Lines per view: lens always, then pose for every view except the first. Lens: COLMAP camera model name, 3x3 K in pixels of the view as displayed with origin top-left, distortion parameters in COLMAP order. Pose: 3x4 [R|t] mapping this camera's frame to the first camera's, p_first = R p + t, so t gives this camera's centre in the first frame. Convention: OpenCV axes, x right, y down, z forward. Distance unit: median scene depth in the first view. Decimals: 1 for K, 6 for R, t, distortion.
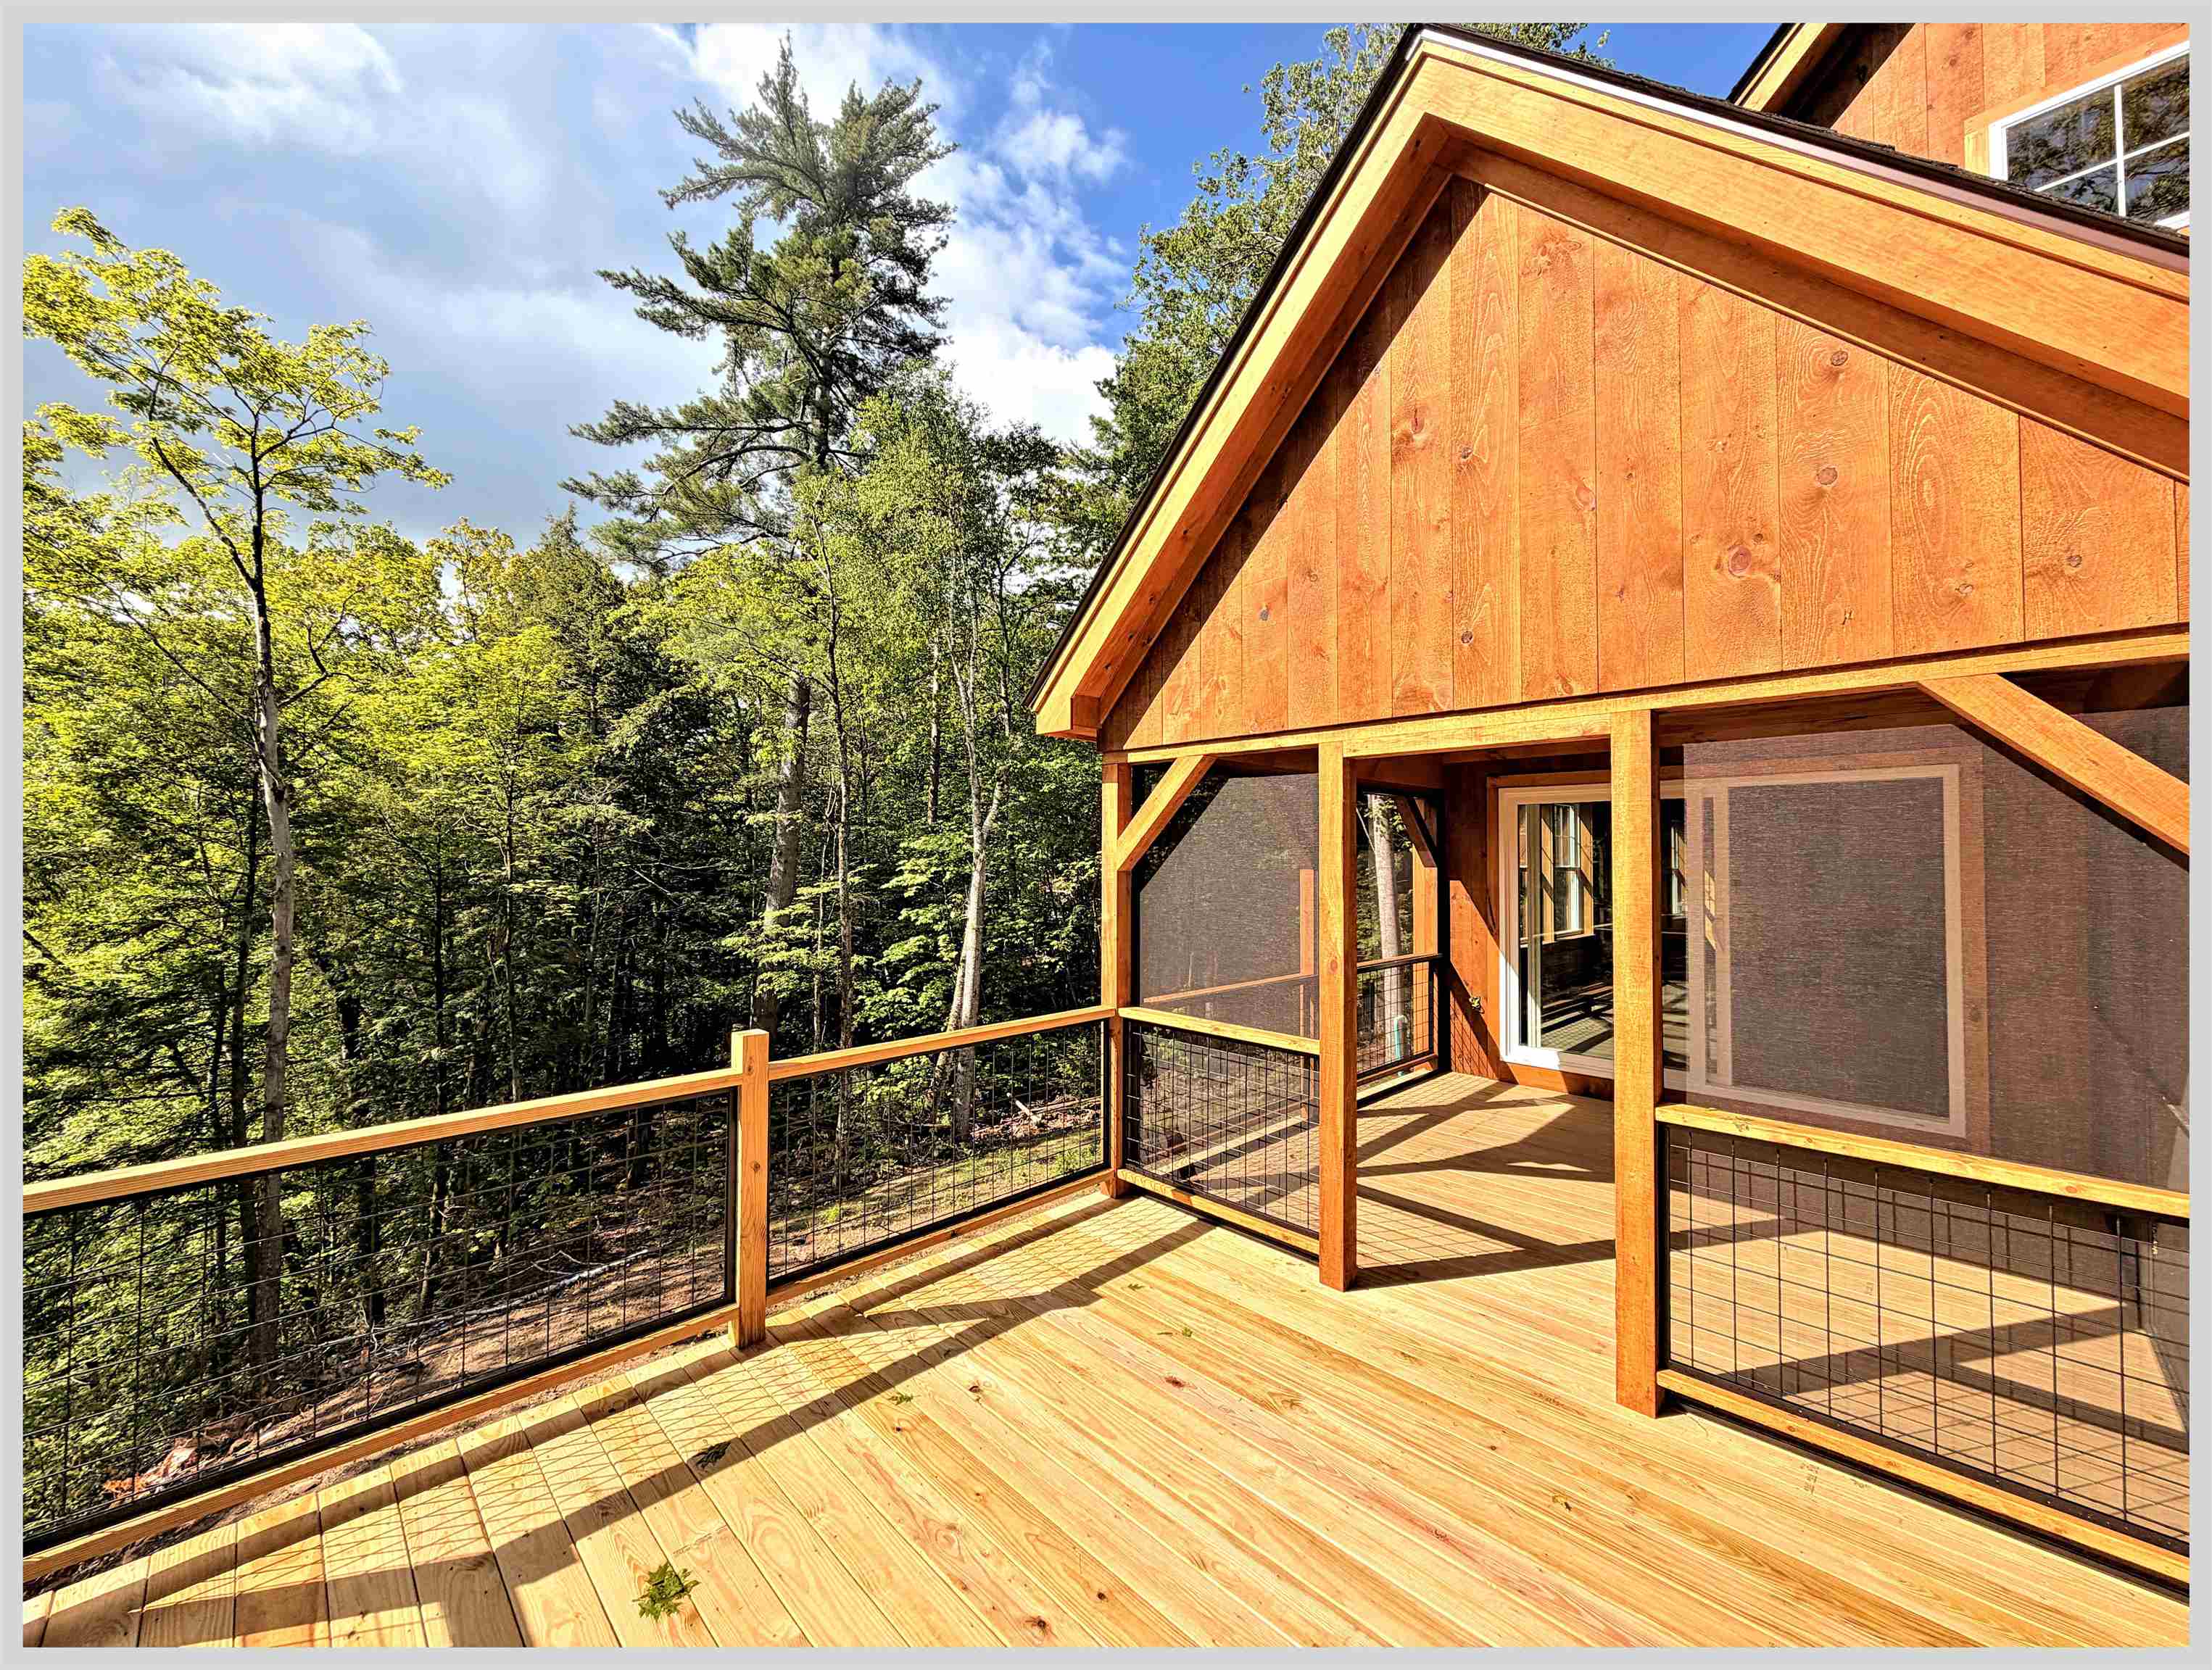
lens RADIAL K [[866.8, 0, 1106.0], [0, 866.8, 835.0], [0, 0, 1]] dist [0.000895, 0.000214]
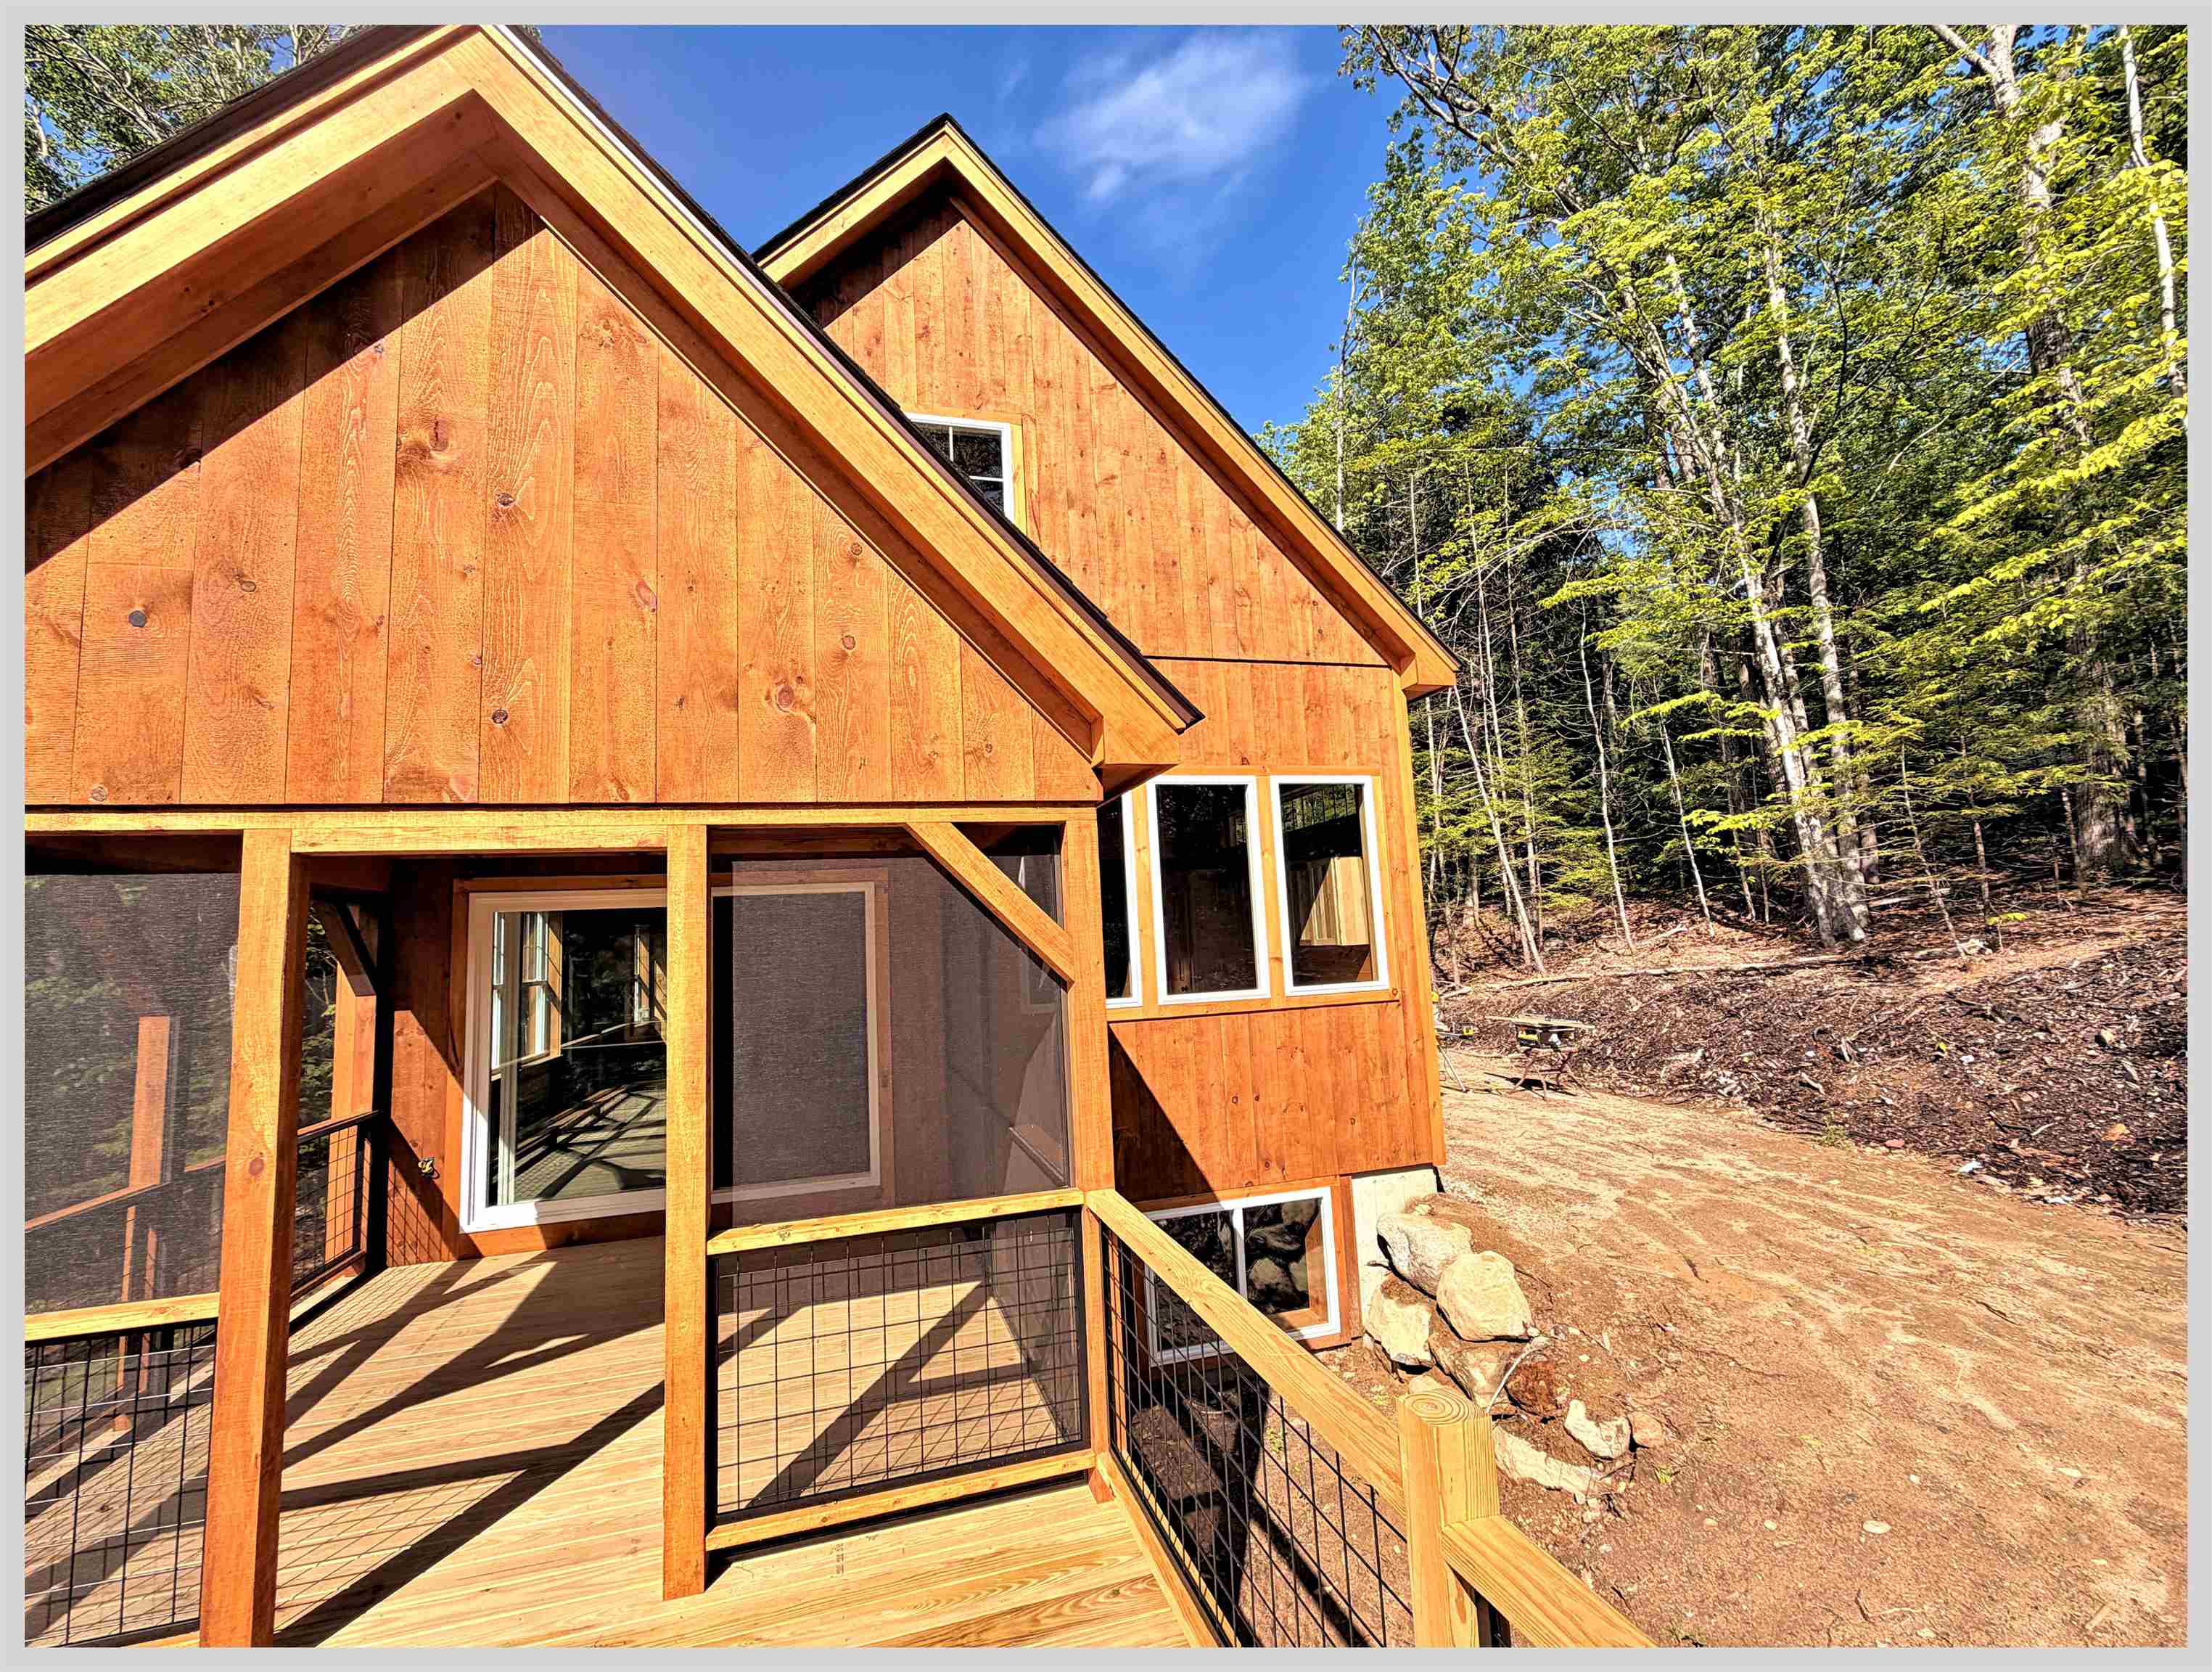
lens RADIAL K [[928.7, 0, 1101.6], [0, 928.7, 835.5], [0, 0, 1]] dist [0.000542, 0.000315]
pose [[0.477228, 0.070584, 0.875940, -0.071588], [0.024395, 0.995321, -0.093494, -0.019822], [-0.878441, 0.065987, 0.473273, 0.090339]]
